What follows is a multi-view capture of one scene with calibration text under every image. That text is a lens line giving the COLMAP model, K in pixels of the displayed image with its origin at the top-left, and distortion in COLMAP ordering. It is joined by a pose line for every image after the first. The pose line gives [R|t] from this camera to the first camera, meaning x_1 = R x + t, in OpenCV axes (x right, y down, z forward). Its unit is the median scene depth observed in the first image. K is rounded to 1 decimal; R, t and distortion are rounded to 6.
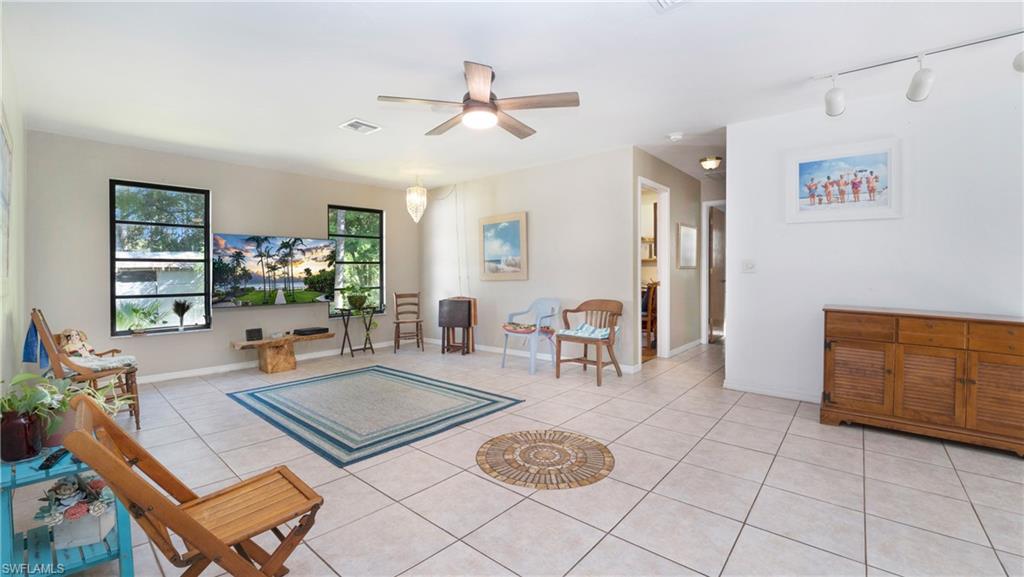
lens RADIAL K [[416.1, 0, 522.3], [0, 416.1, 288.1], [0, 0, 1]] dist [-0.035127, -0.000062]
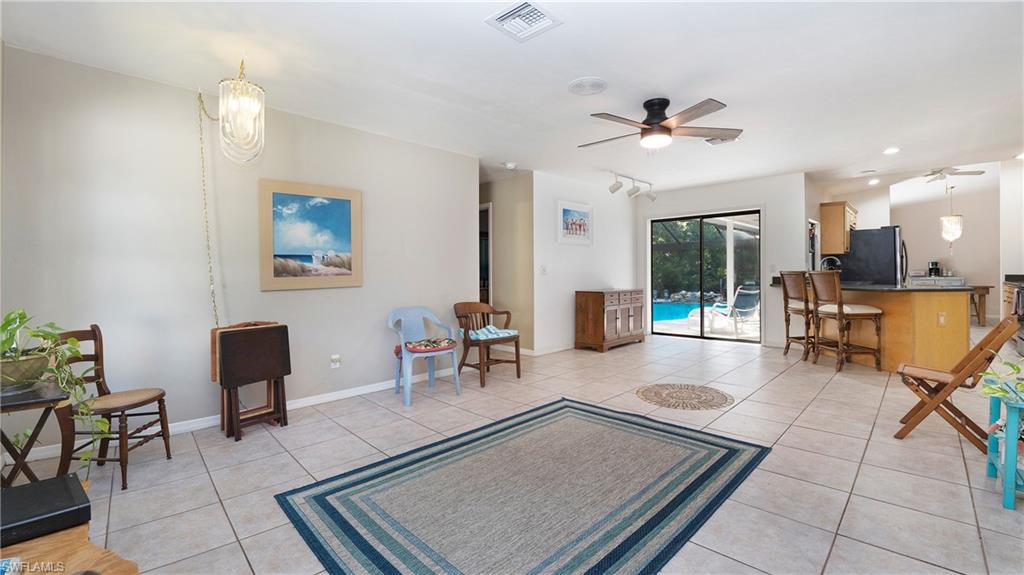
lens RADIAL K [[416.1, 0, 522.3], [0, 416.1, 287.1], [0, 0, 1]] dist [-0.035127, -0.000062]
pose [[0.096777, -0.024684, 0.995000, -0.743699], [0.055028, 0.998296, 0.019413, -0.017404], [-0.993784, 0.052874, 0.097971, 0.727772]]
